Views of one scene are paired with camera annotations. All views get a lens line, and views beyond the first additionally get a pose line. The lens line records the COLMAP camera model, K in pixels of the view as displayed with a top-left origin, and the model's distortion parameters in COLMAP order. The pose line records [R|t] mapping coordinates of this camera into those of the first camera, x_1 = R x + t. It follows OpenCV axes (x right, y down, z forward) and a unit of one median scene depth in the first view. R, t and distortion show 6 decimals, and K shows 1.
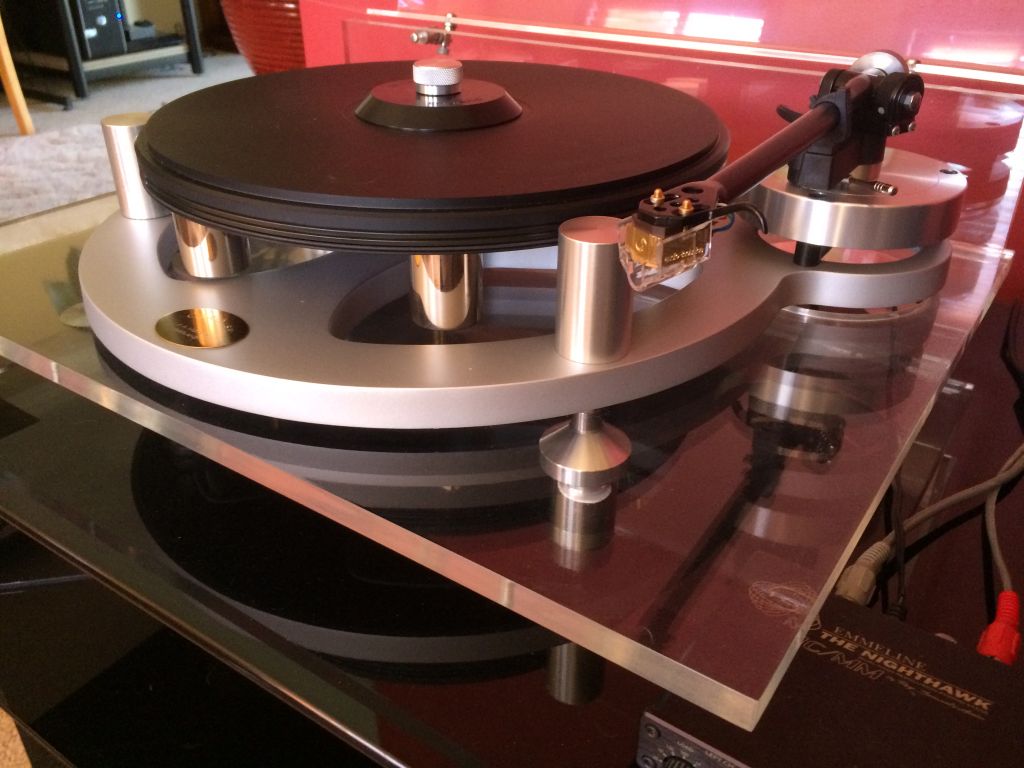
lens RADIAL K [[919.3, 0, 512.0], [0, 919.3, 384.0], [0, 0, 1]] dist [0.041102, 0.001774]
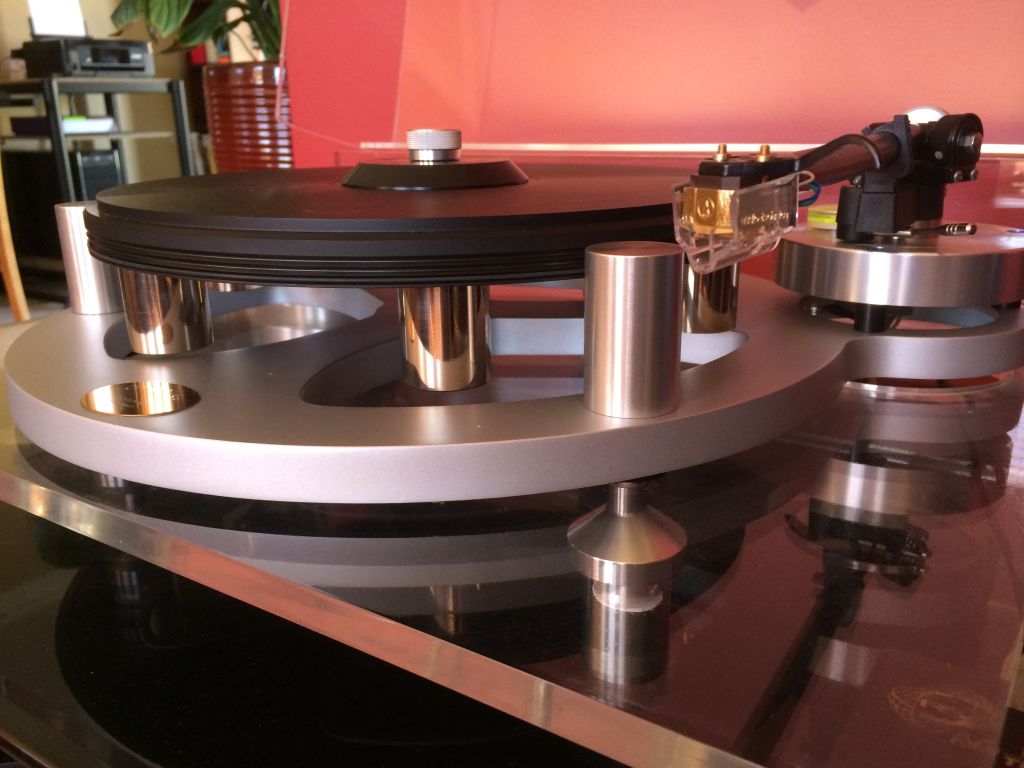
lens RADIAL K [[919.3, 0, 512.0], [0, 919.3, 384.0], [0, 0, 1]] dist [0.041102, 0.001774]
pose [[0.999661, -0.024932, 0.007450, -0.019164], [0.025947, 0.976726, -0.212918, 0.100404], [-0.001968, 0.213039, 0.977042, 0.199635]]
